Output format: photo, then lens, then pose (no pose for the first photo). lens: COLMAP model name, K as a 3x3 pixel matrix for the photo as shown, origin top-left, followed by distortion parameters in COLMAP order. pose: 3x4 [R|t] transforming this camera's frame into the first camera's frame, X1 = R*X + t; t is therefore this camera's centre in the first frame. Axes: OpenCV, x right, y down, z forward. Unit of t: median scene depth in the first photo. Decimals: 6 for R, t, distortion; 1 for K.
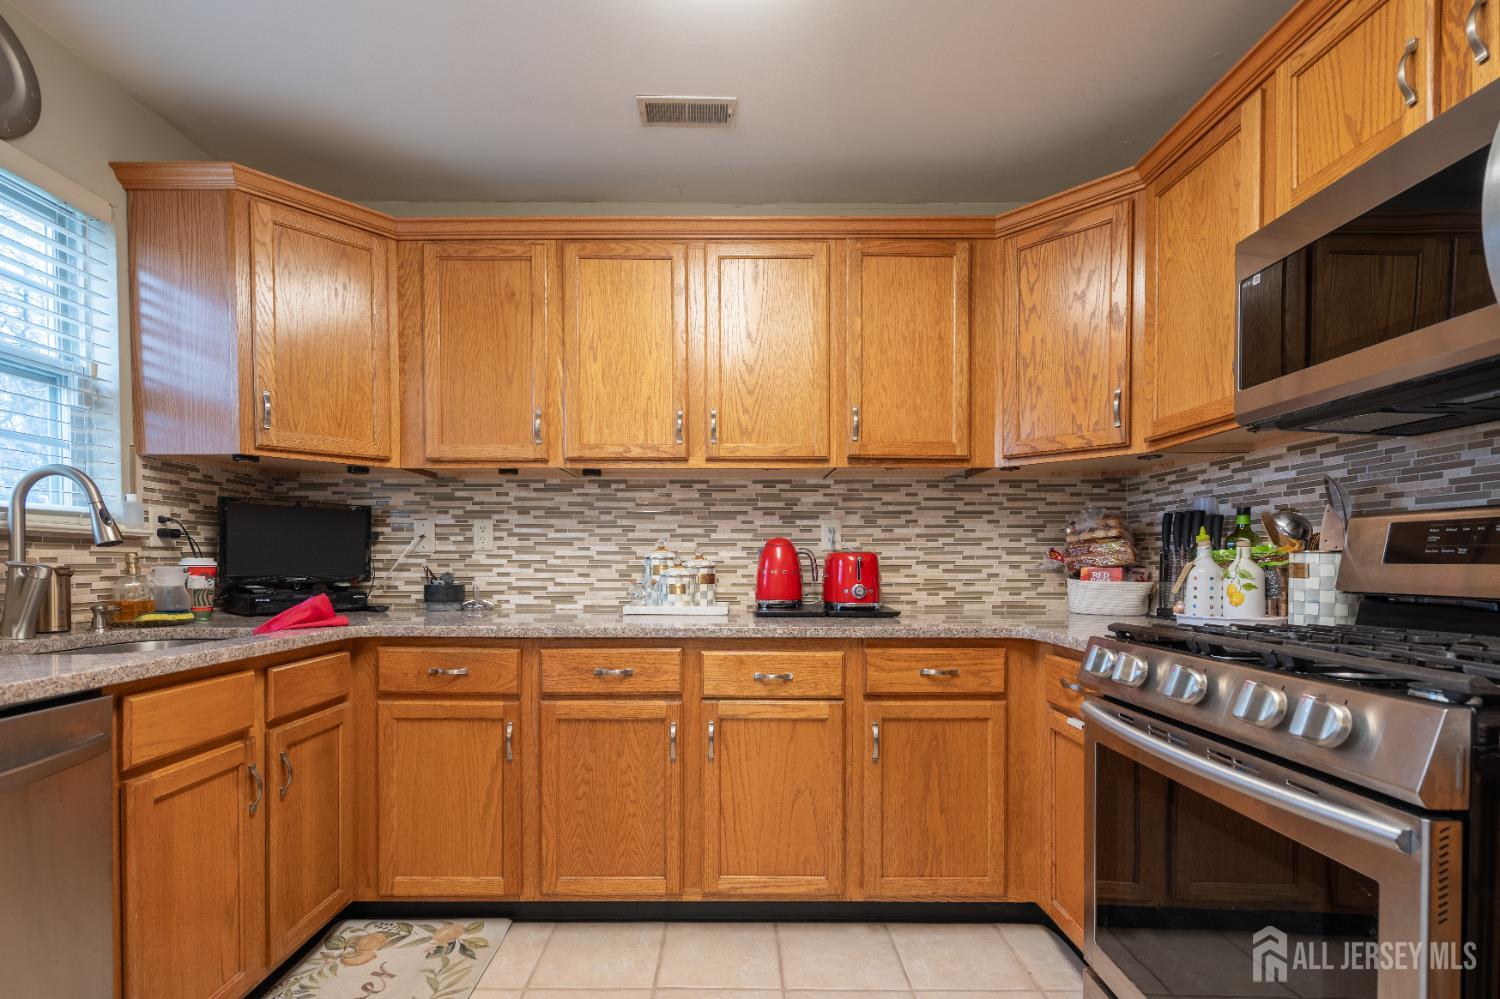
lens RADIAL K [[688.7, 0, 743.8], [0, 688.7, 567.2], [0, 0, 1]] dist [0.009147, 0.000089]
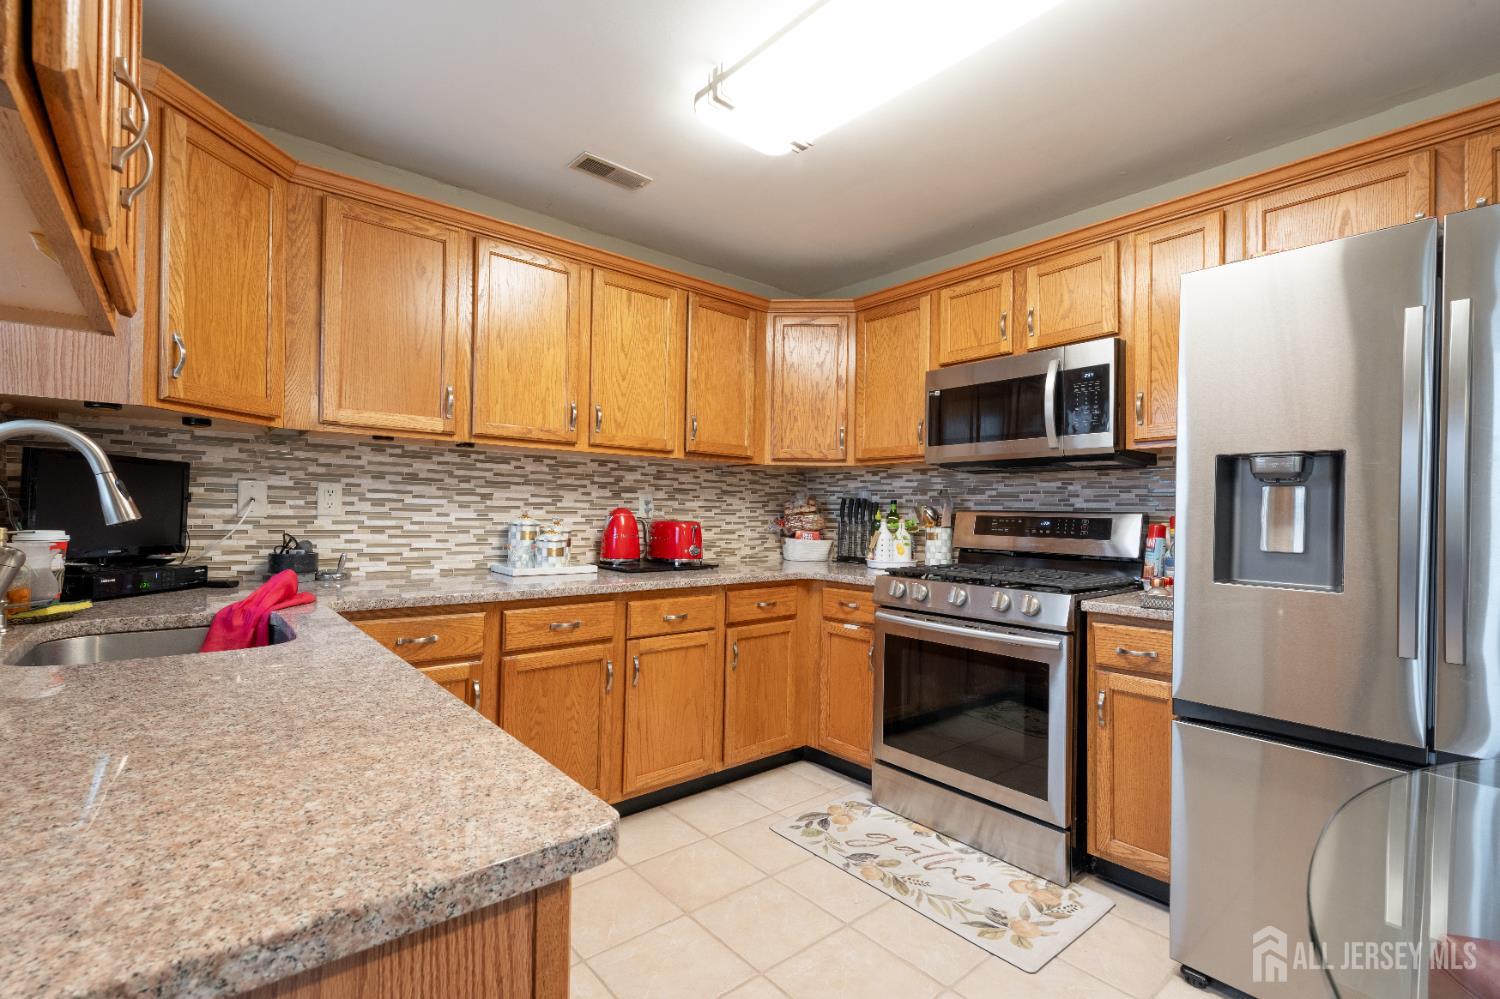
lens RADIAL K [[662.5, 0, 750.0], [0, 662.5, 499.5], [0, 0, 1]] dist [-0.000050, -0.000093]
pose [[0.761912, 0.024652, 0.647211, -0.527623], [-0.012104, 0.999643, -0.023827, -0.031861], [-0.647567, 0.010321, 0.761938, -0.061766]]
